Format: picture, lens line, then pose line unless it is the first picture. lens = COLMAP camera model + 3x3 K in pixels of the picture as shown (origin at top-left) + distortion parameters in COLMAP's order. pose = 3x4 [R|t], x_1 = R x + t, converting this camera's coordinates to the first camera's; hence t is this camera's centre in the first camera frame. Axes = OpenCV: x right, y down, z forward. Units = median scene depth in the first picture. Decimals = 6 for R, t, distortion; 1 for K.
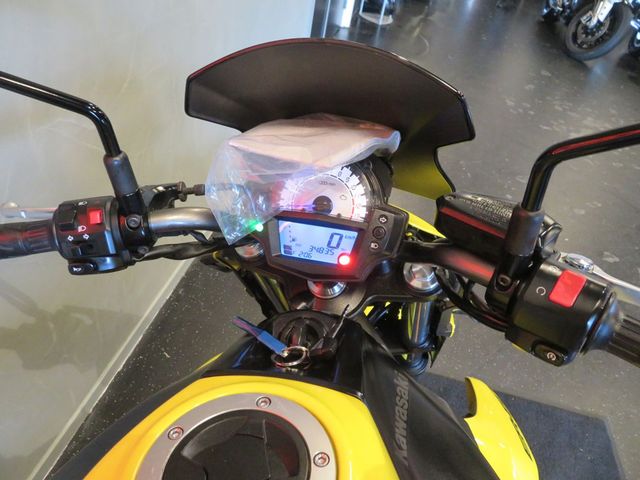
lens RADIAL K [[457.6, 0, 319.4], [0, 457.6, 241.3], [0, 0, 1]] dist [-0.008267, 0.007195]
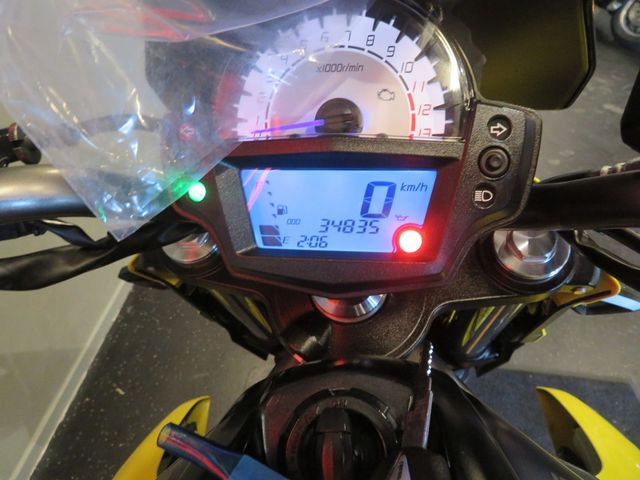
lens RADIAL K [[457.6, 0, 316.7], [0, 457.6, 240.1], [0, 0, 1]] dist [-0.008267, 0.007195]
pose [[0.988252, -0.132256, 0.076590, -0.058743], [0.130237, 0.991004, 0.030804, 0.015137], [-0.079975, -0.020467, 0.996587, 0.558536]]
